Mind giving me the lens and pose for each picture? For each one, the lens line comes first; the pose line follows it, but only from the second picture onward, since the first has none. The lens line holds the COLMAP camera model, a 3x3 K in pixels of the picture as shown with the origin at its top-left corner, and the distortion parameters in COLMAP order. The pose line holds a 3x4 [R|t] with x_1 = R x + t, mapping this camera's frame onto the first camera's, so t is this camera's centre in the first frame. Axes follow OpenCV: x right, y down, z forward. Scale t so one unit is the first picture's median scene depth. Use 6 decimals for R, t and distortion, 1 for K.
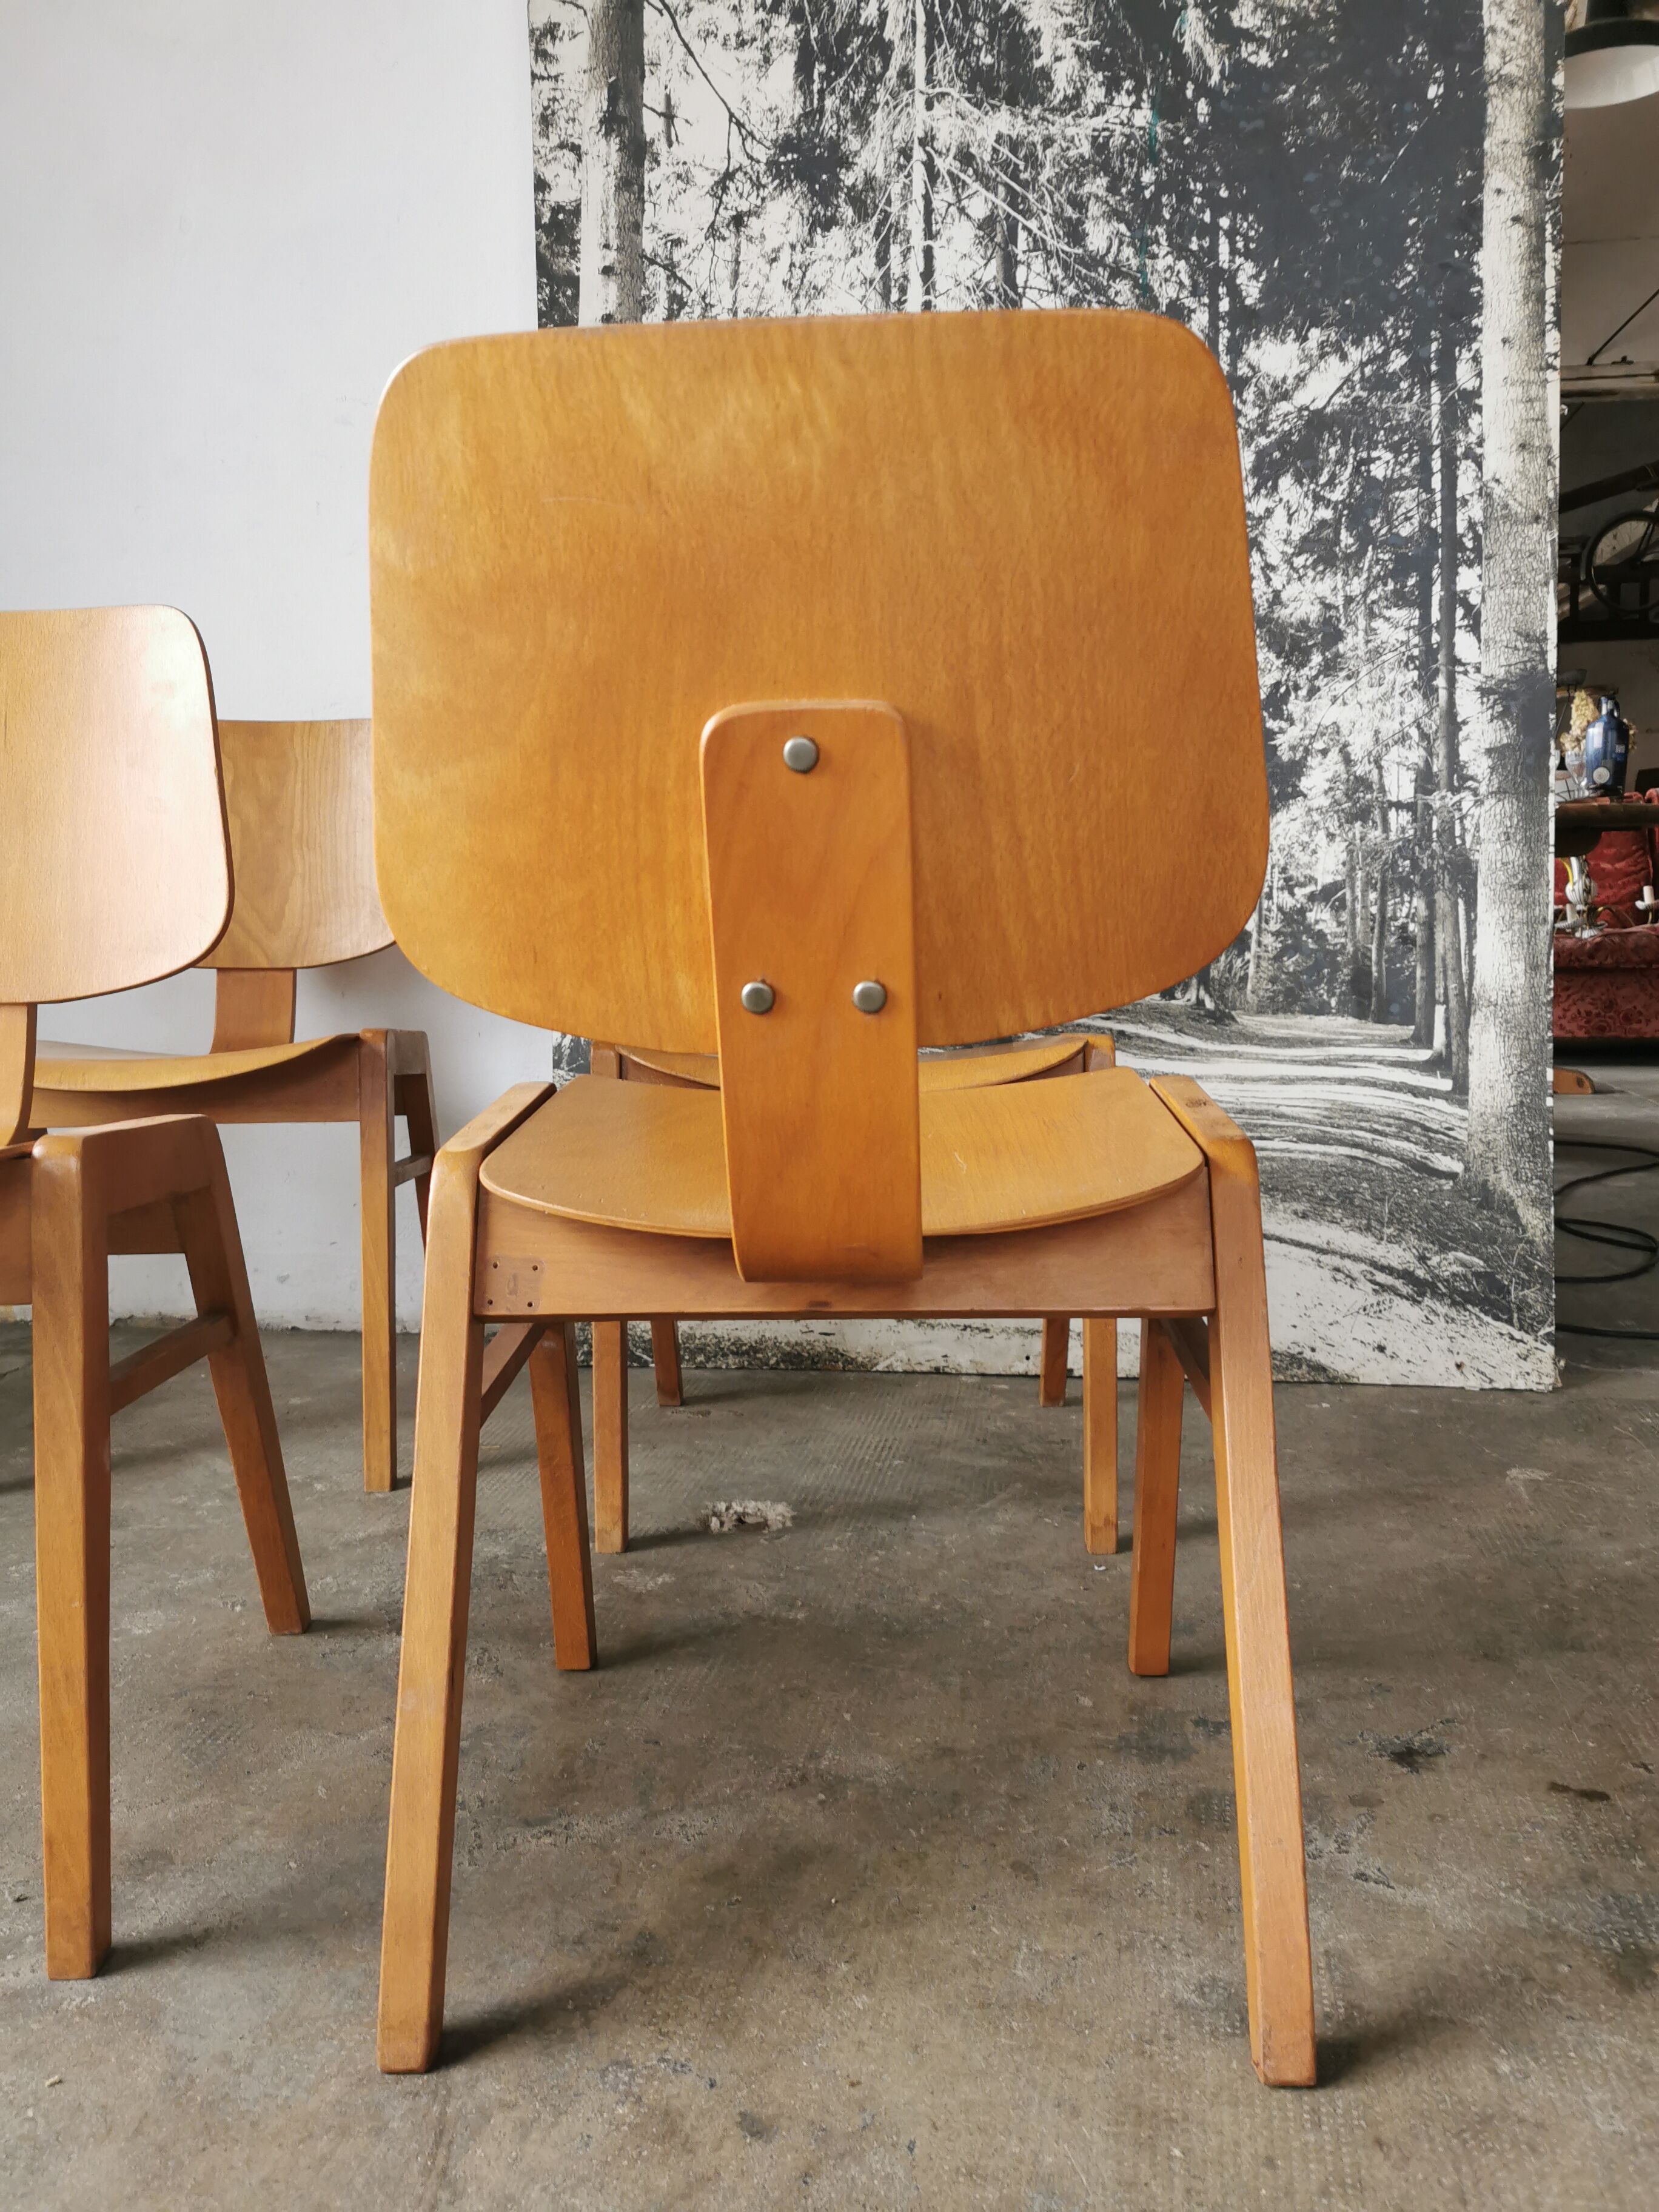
lens RADIAL K [[1718.5, 0, 834.1], [0, 1718.5, 1105.7], [0, 0, 1]] dist [0.062529, -0.086020]
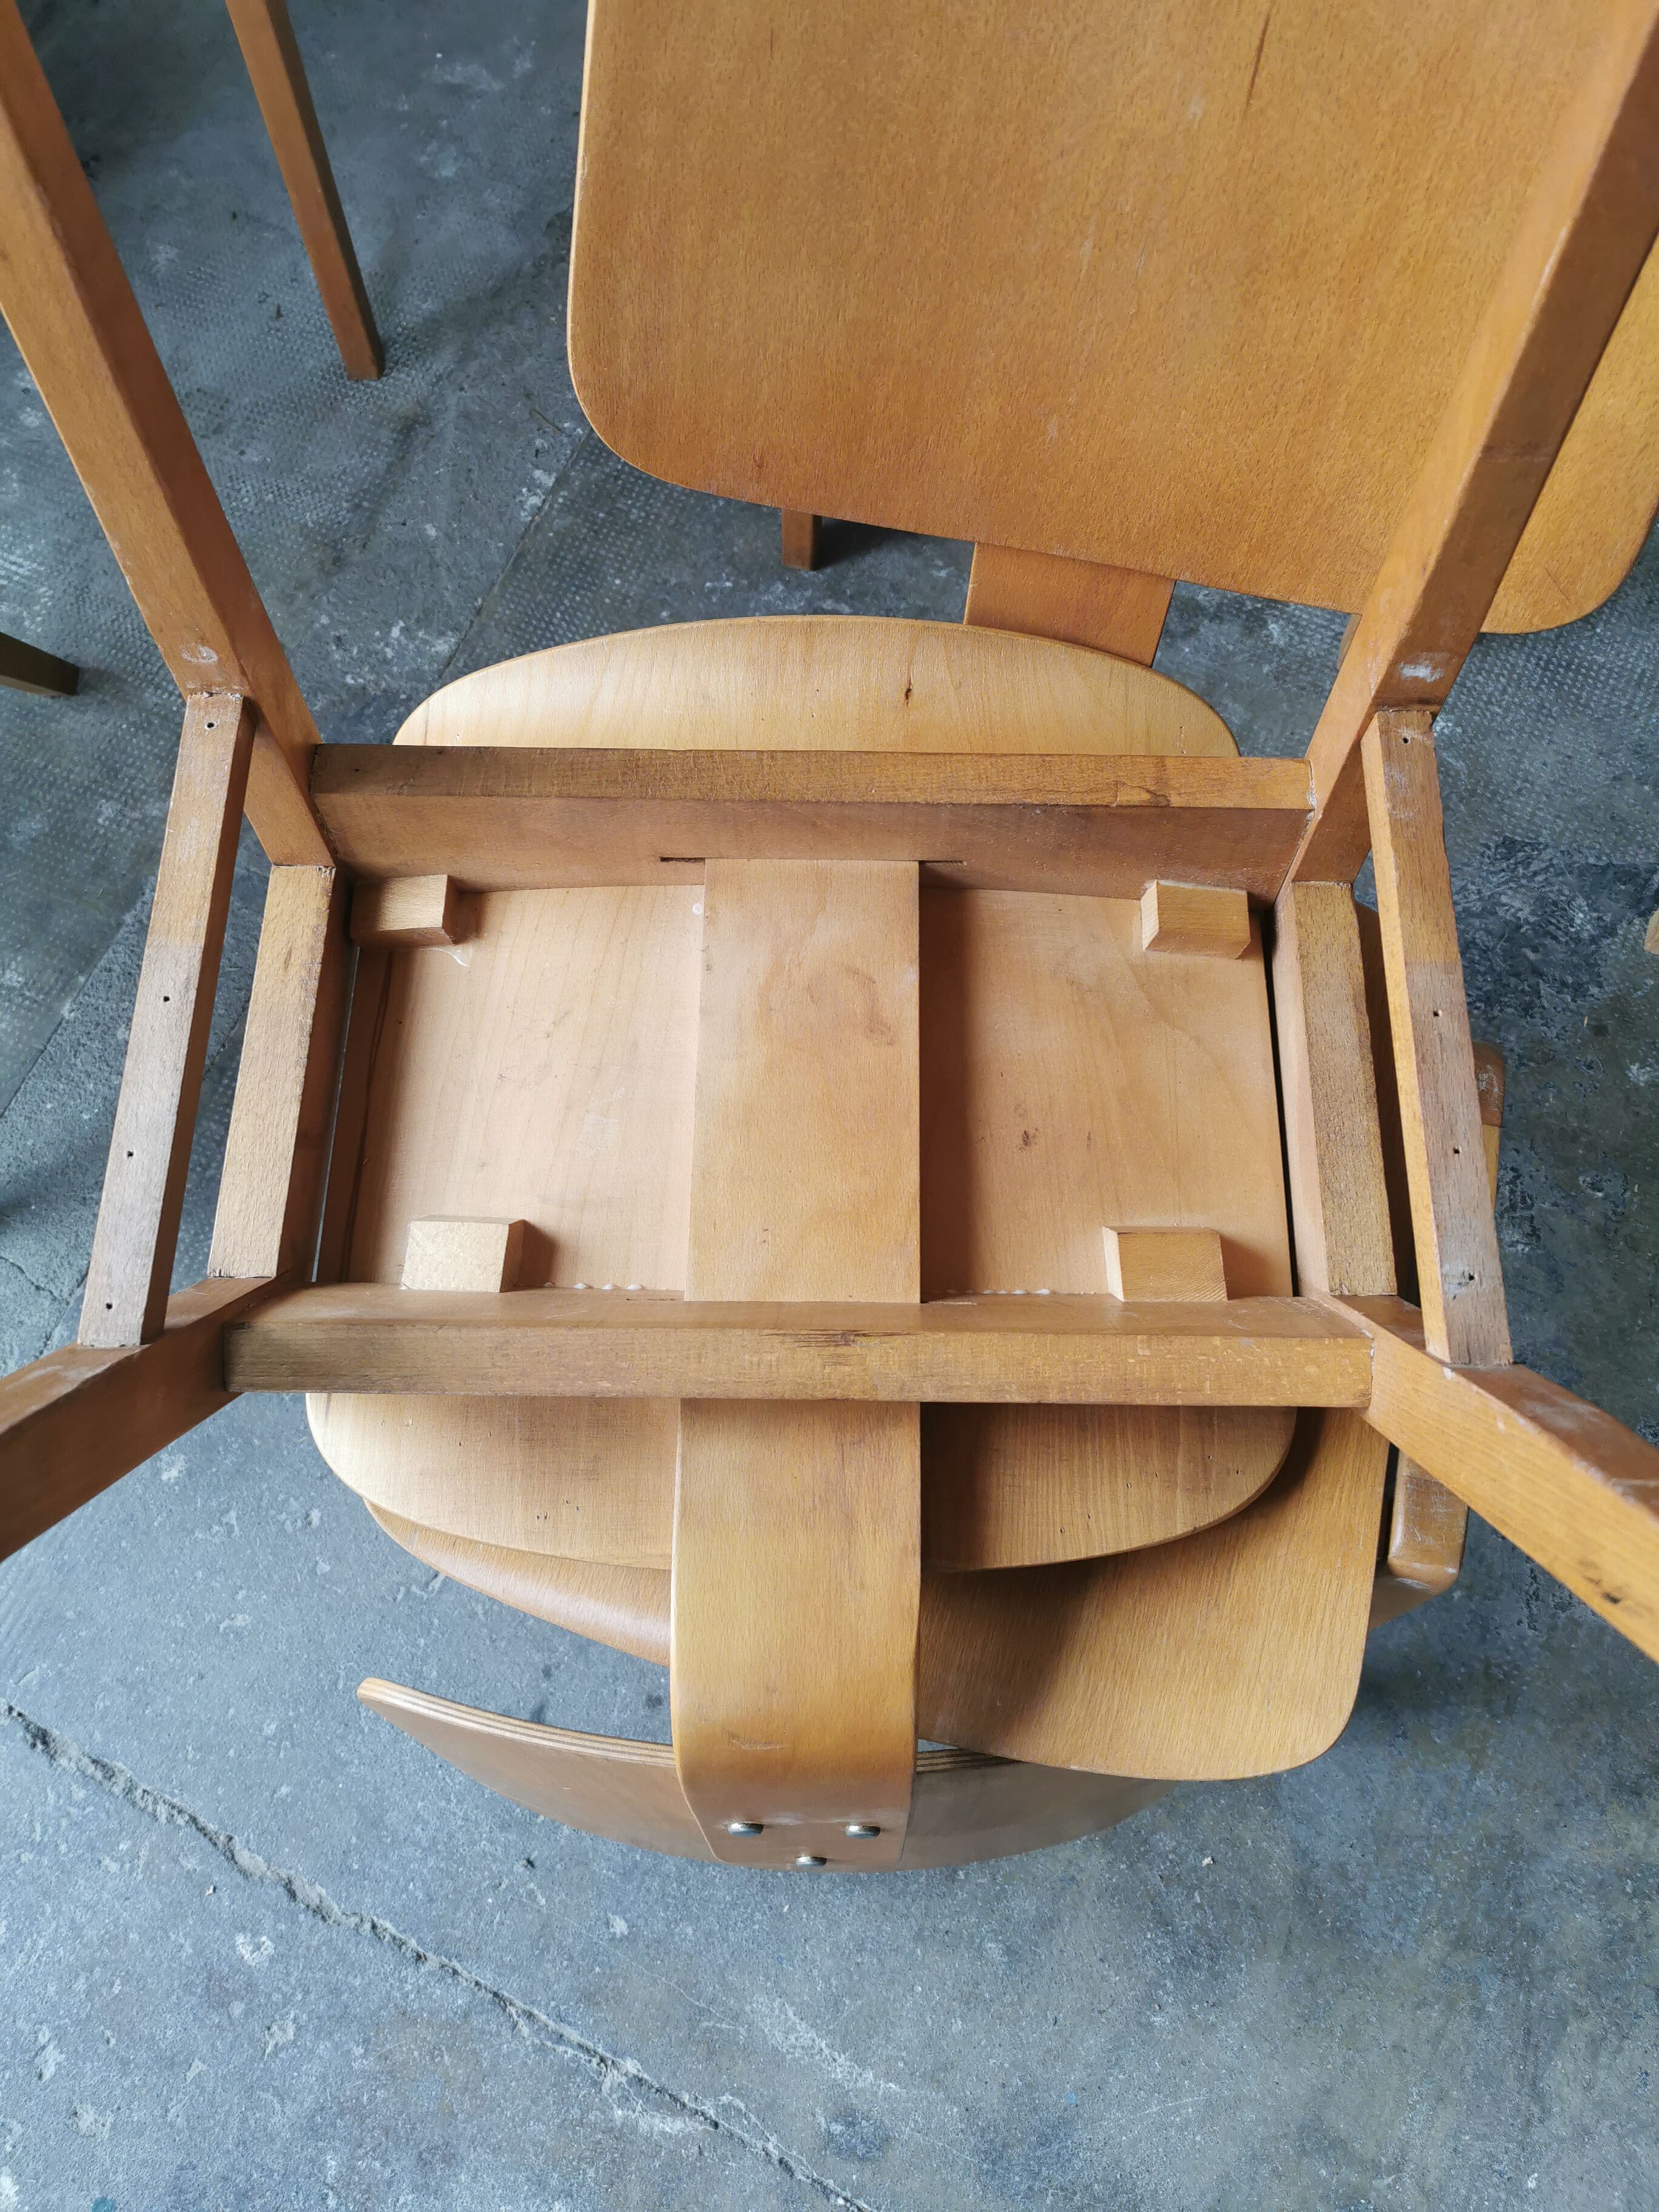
lens RADIAL K [[1718.5, 0, 828.5], [0, 1718.5, 1110.4], [0, 0, 1]] dist [0.062529, -0.086020]
pose [[0.963049, 0.255696, -0.084594, -0.317644], [-0.031334, 0.418333, 0.907753, -0.331017], [0.267497, -0.871560, 0.410888, 0.379491]]
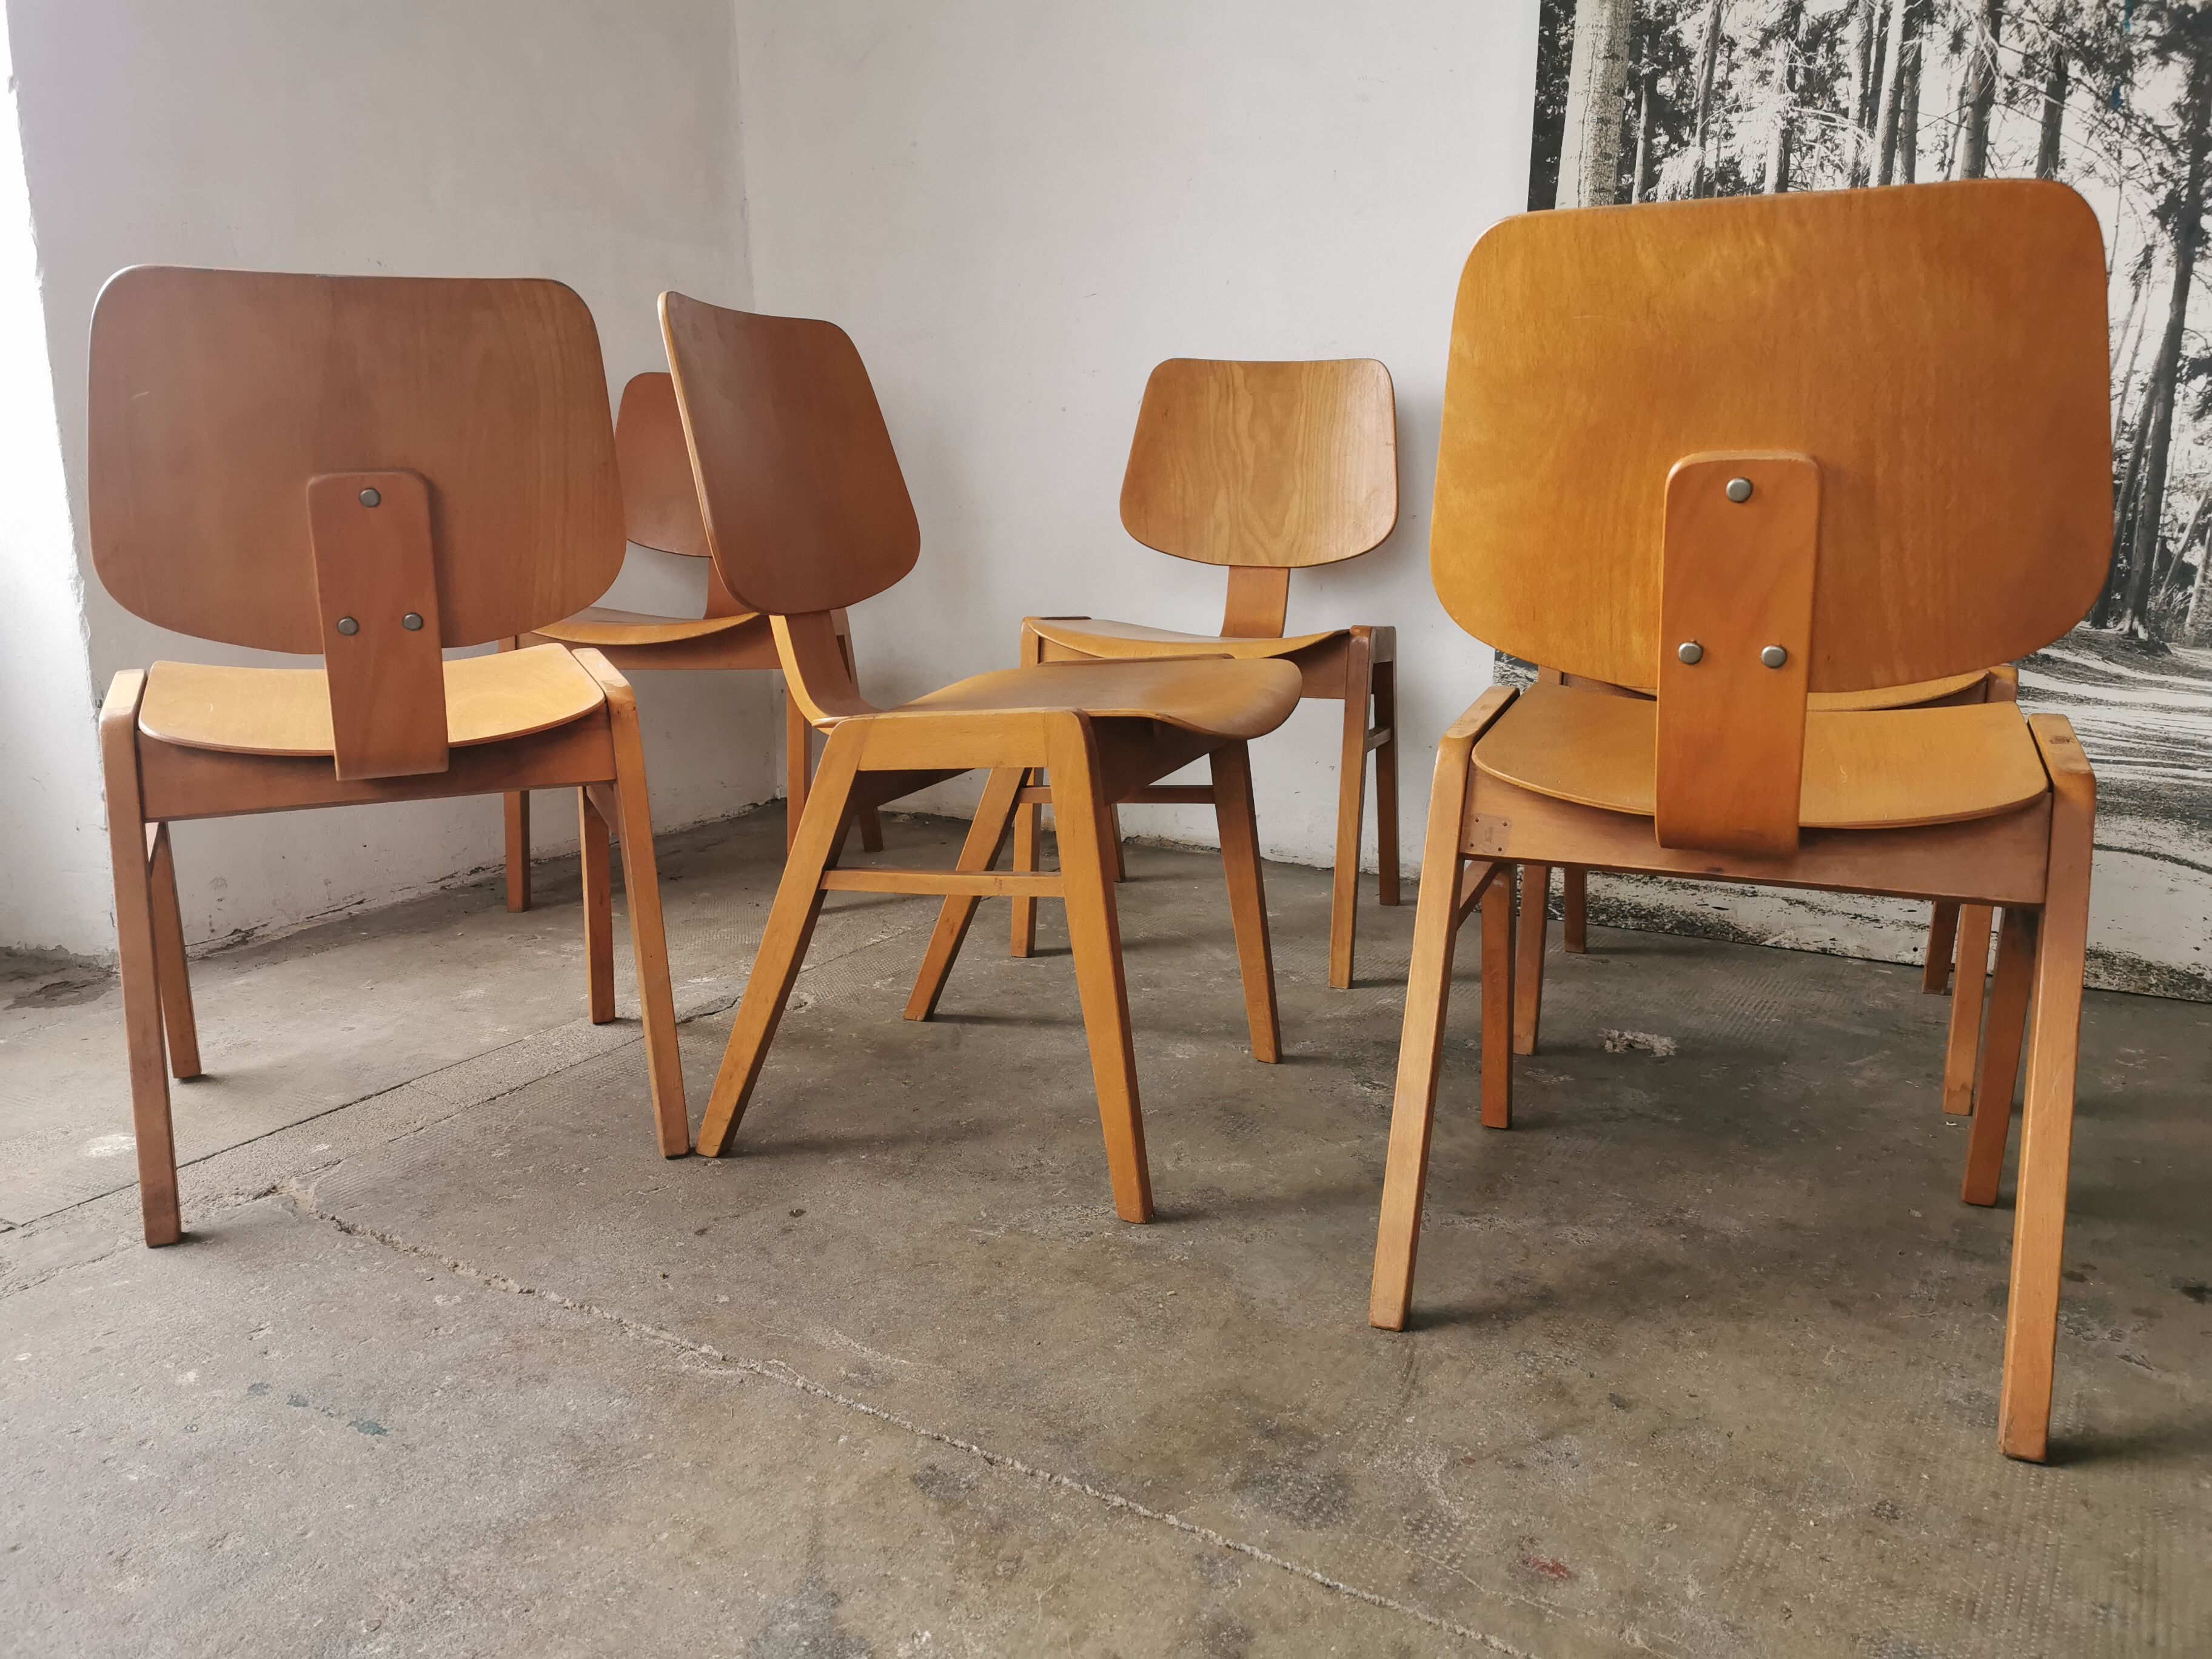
lens RADIAL K [[1718.5, 0, 1096.6], [0, 1718.5, 830.1], [0, 0, 1]] dist [0.062529, -0.086020]
pose [[0.933094, 0.091483, -0.347802, 0.003634], [-0.058258, 0.992782, 0.104836, -0.015077], [0.354882, -0.077559, 0.931688, -0.214723]]
